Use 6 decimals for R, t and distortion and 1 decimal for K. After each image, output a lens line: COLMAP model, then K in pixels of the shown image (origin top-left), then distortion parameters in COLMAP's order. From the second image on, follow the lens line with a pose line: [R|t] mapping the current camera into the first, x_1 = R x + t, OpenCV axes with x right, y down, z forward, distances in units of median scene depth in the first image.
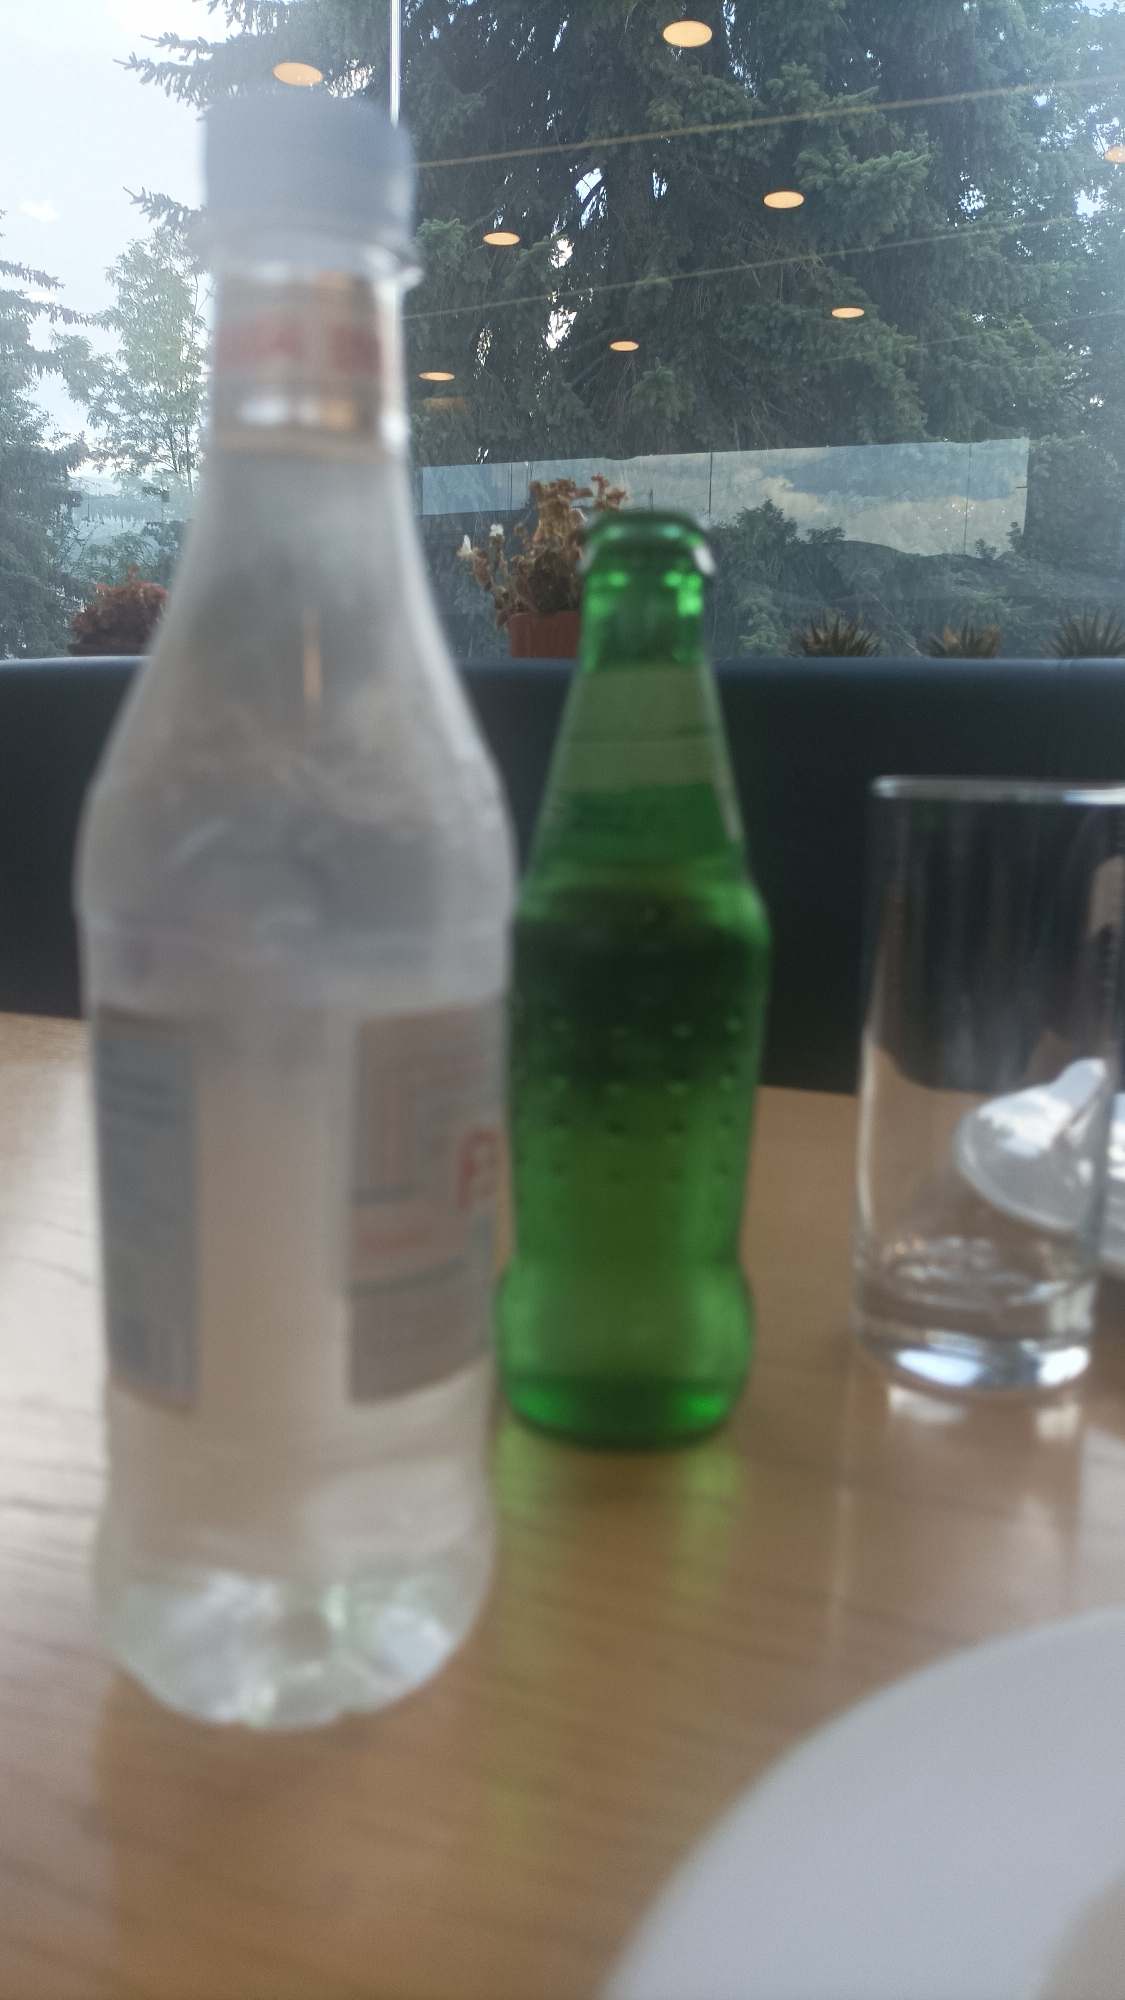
lens RADIAL K [[1530.1, 0, 557.8], [0, 1530.1, 1009.5], [0, 0, 1]] dist [0.039266, -0.027728]
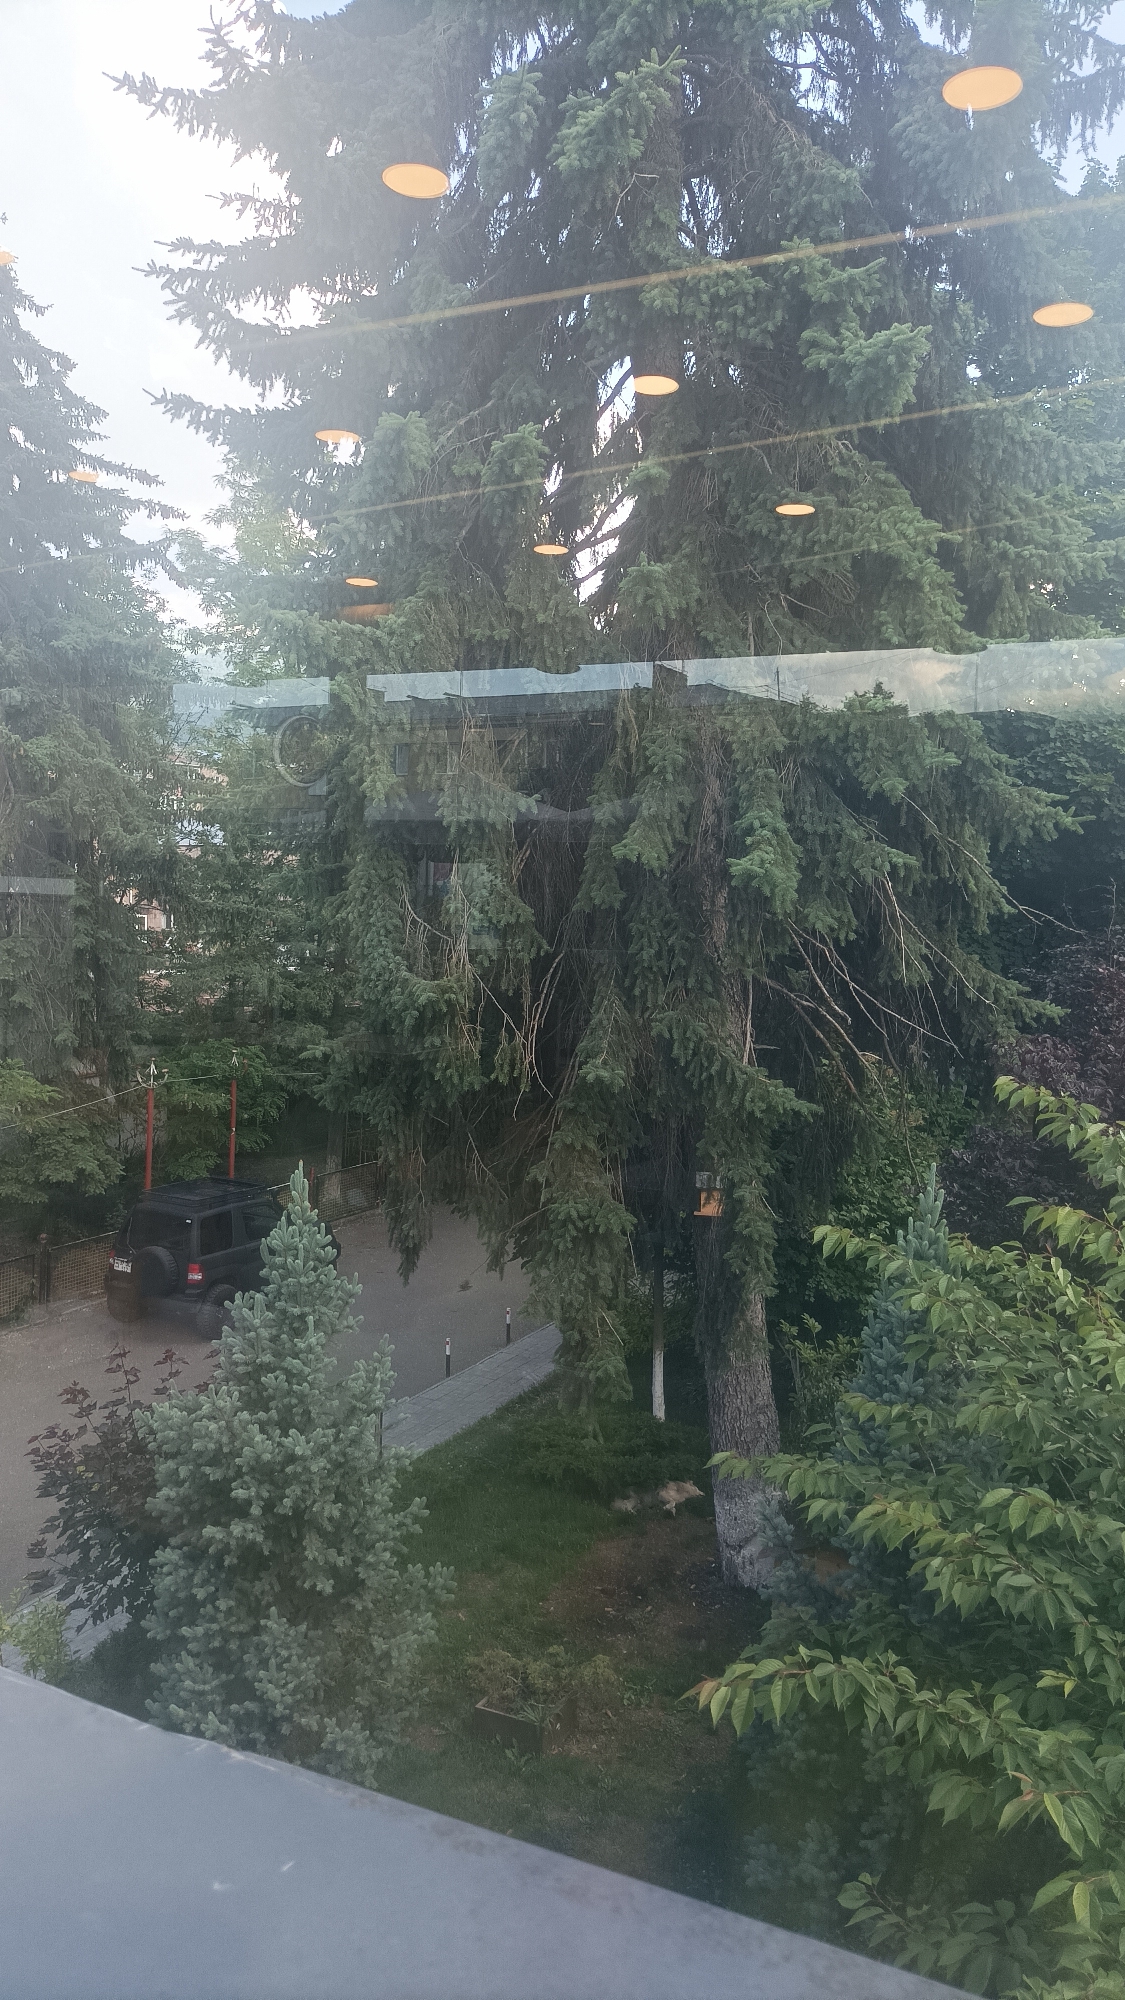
lens RADIAL K [[1530.1, 0, 551.0], [0, 1530.1, 1002.8], [0, 0, 1]] dist [0.039266, -0.027728]
pose [[0.994831, 0.012388, -0.100783, 0.094251], [-0.022869, 0.994365, -0.103513, -0.061869], [0.098933, 0.105283, 0.989509, 0.122963]]
